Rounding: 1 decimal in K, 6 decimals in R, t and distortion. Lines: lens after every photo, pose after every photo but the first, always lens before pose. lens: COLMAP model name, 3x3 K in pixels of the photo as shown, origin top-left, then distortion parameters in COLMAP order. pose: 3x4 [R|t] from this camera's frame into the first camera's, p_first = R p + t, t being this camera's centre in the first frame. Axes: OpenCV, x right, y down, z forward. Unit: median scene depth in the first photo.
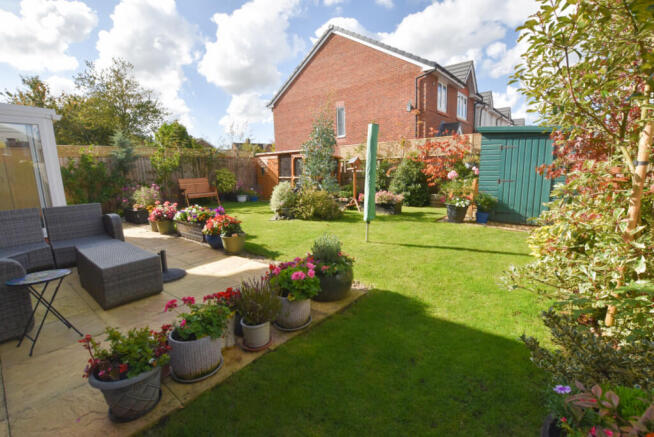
lens RADIAL K [[296.5, 0, 327.1], [0, 296.5, 218.0], [0, 0, 1]] dist [-0.027458, 0.001428]
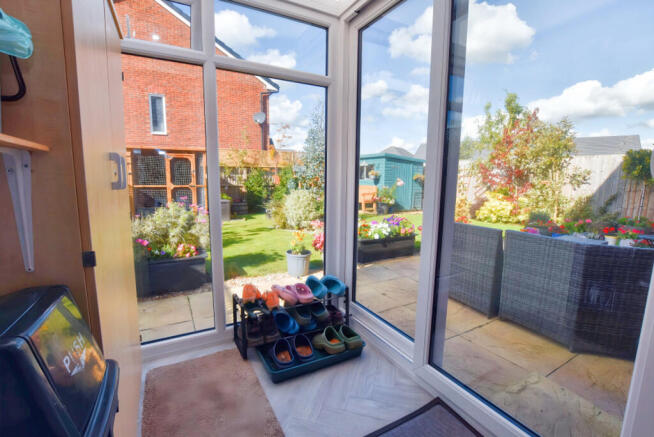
lens RADIAL K [[296.5, 0, 330.4], [0, 296.5, 218.6], [0, 0, 1]] dist [-0.027458, 0.001428]
pose [[0.360803, -0.097377, 0.927545, -0.663361], [0.127671, 0.990329, 0.054307, -0.055375], [-0.923862, 0.098826, 0.369746, 0.438490]]
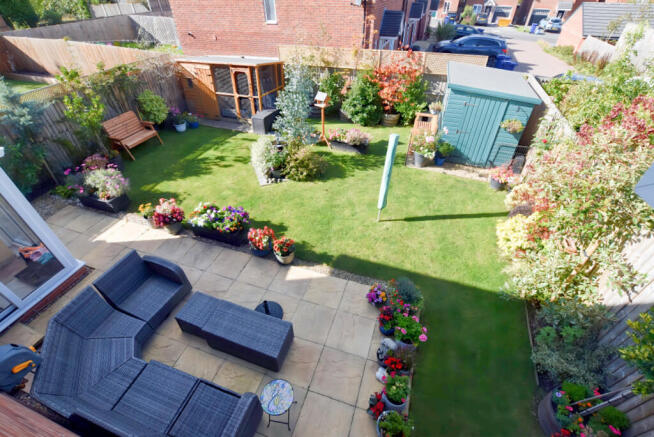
lens RADIAL K [[296.5, 0, 328.5], [0, 296.5, 220.0], [0, 0, 1]] dist [-0.027458, 0.001428]
pose [[0.935539, -0.207855, 0.285594, -0.197911], [0.037229, 0.862054, 0.505448, -0.265531], [-0.351257, -0.462234, 0.814223, 0.020526]]
